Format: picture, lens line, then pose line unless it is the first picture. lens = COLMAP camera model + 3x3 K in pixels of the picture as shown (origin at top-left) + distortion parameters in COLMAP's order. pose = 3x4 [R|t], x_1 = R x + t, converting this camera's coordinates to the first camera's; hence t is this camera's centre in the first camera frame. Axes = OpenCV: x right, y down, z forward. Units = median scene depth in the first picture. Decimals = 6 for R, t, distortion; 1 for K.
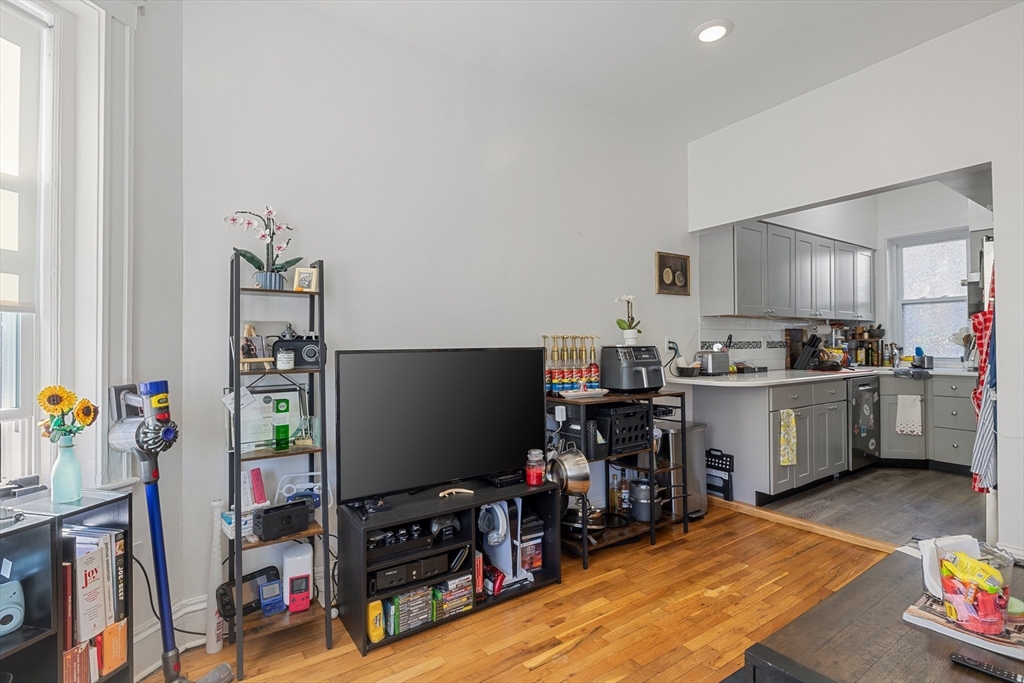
lens RADIAL K [[493.5, 0, 513.7], [0, 493.5, 338.9], [0, 0, 1]] dist [-0.002735, 0.000648]
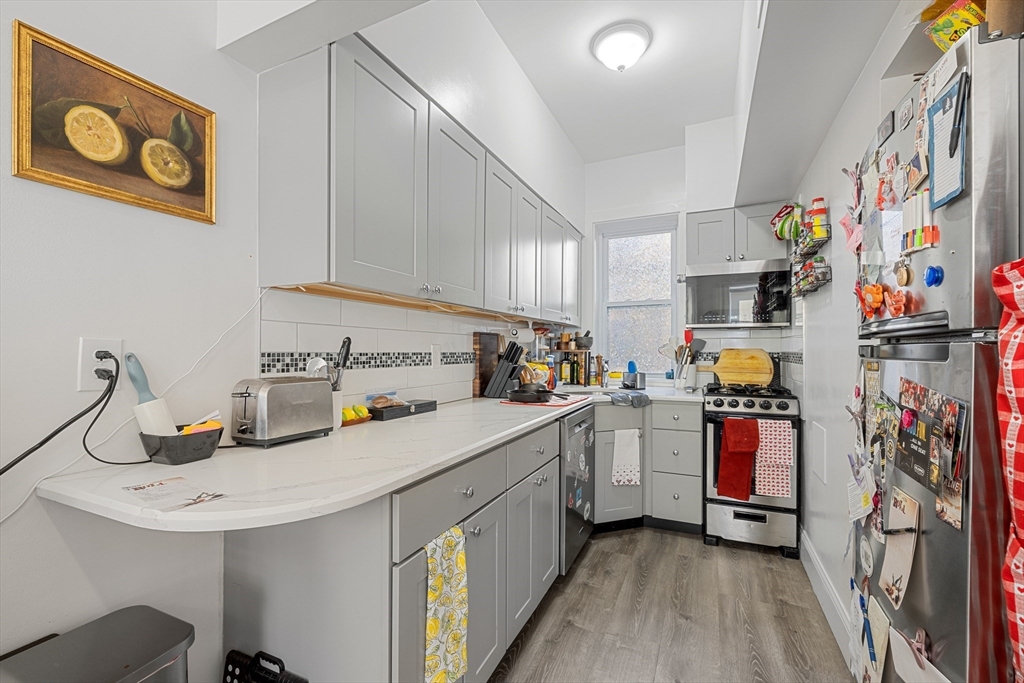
lens RADIAL K [[429.0, 0, 512.0], [0, 429.0, 341.5], [0, 0, 1]] dist [0.000251, -0.000012]
pose [[0.859290, 0.019826, 0.511104, 0.326669], [-0.013023, 0.999773, -0.016887, -0.000167], [-0.511323, 0.007855, 0.859353, 0.528139]]
